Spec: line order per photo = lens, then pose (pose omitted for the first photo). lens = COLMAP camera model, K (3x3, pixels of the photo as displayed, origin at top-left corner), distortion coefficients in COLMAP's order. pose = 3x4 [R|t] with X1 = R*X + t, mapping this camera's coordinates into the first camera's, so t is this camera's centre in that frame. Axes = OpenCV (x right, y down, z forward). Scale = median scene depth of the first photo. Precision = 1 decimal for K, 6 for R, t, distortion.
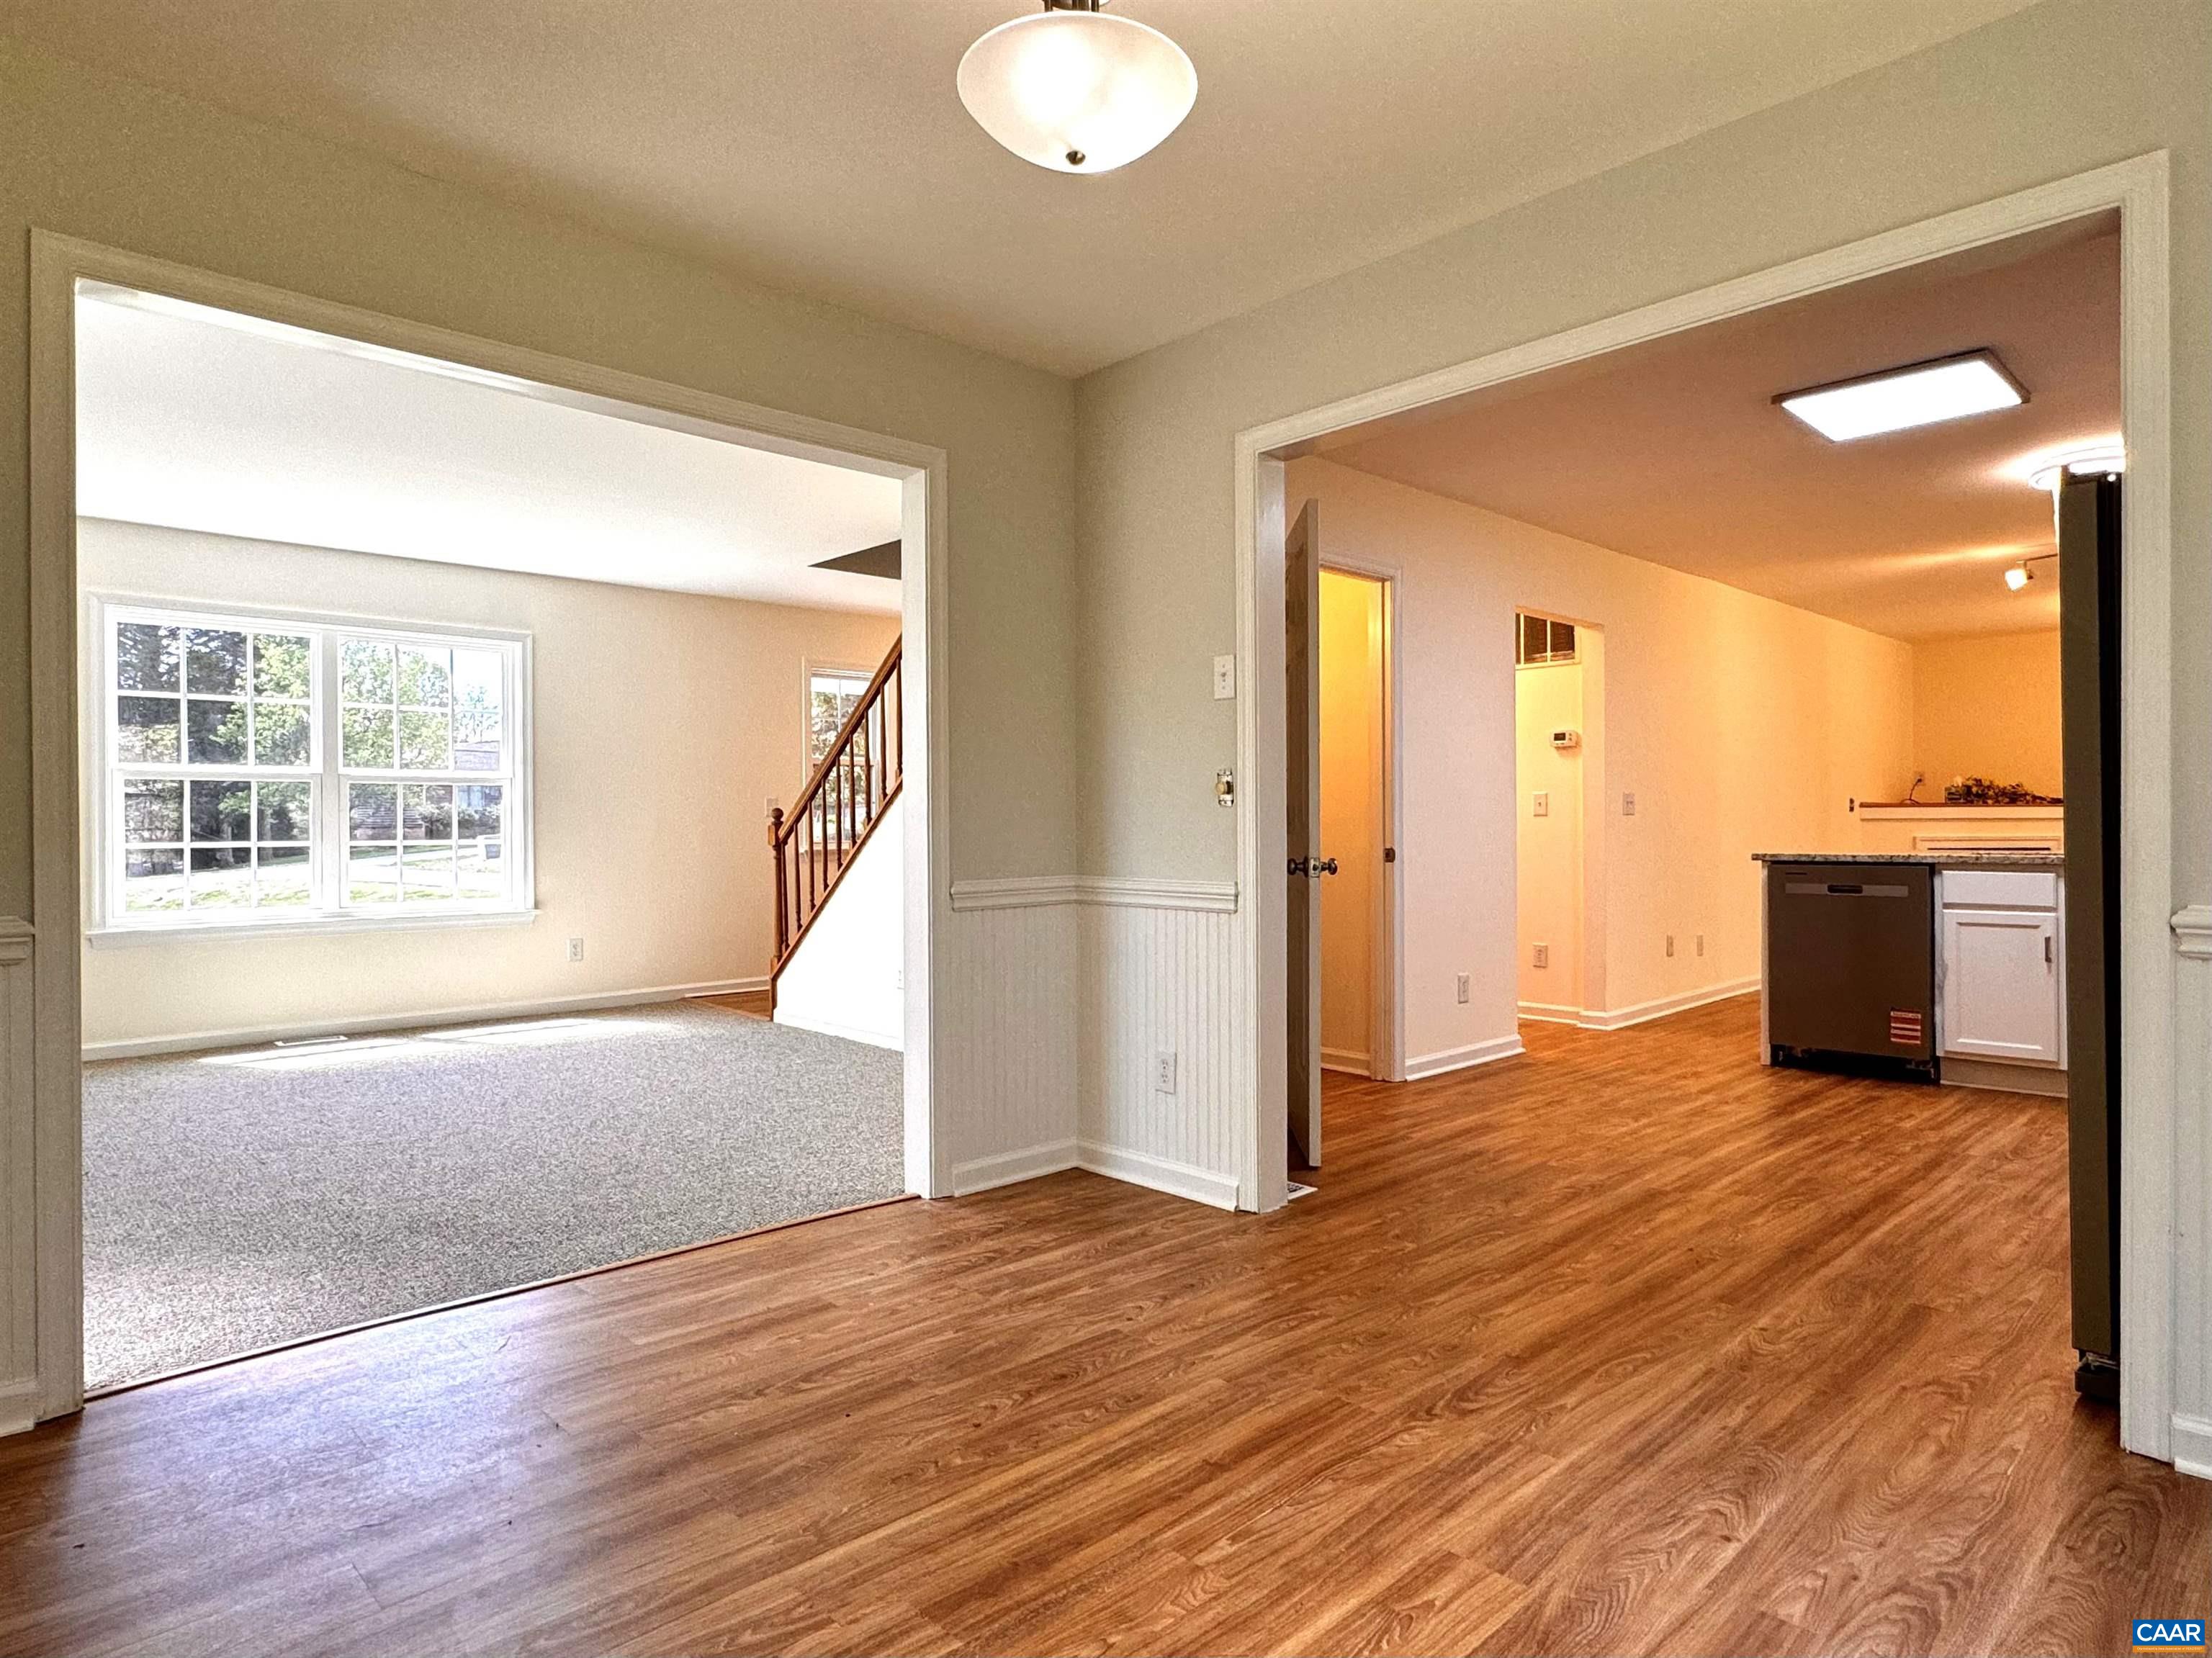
lens RADIAL K [[1231.3, 0, 1106.0], [0, 1231.3, 829.0], [0, 0, 1]] dist [-0.003440, -0.000529]
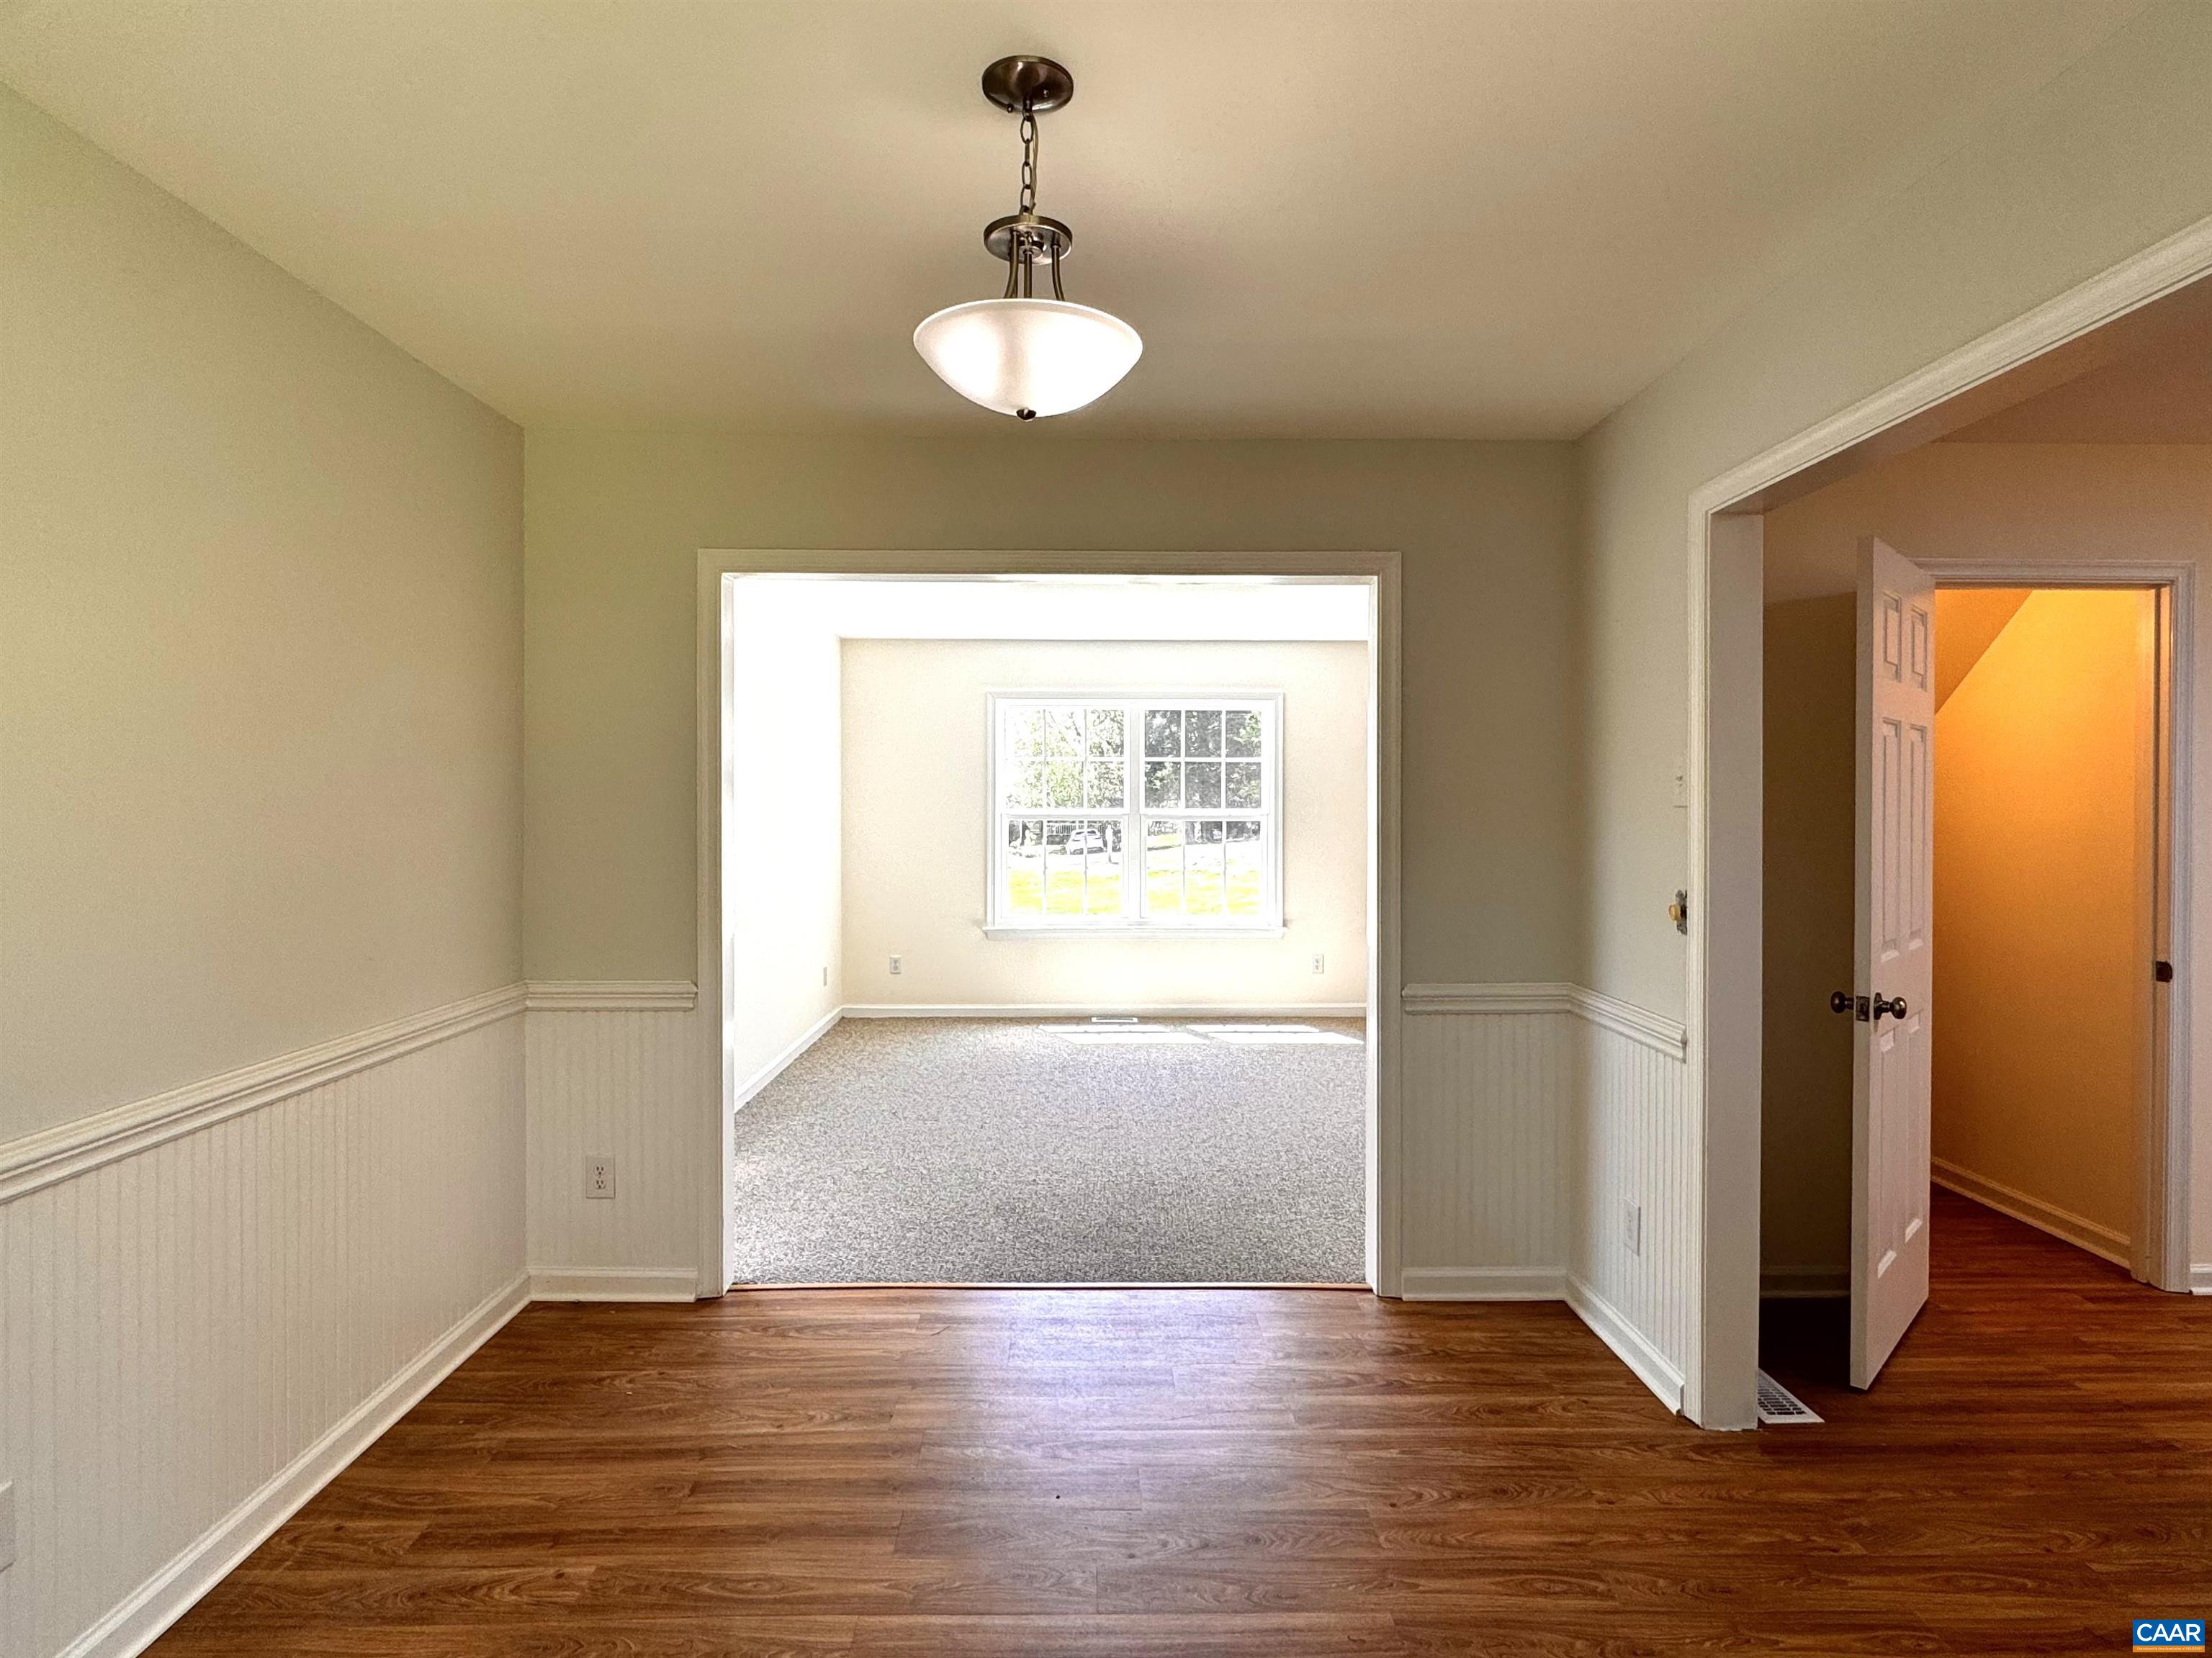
lens RADIAL K [[1156.2, 0, 1106.2], [0, 1156.2, 818.8], [0, 0, 1]] dist [-0.003007, -0.000341]
pose [[0.748094, 0.011350, -0.663496, 0.318650], [-0.011268, 0.999927, 0.004401, -0.094011], [0.663497, 0.004184, 0.748167, 0.139167]]
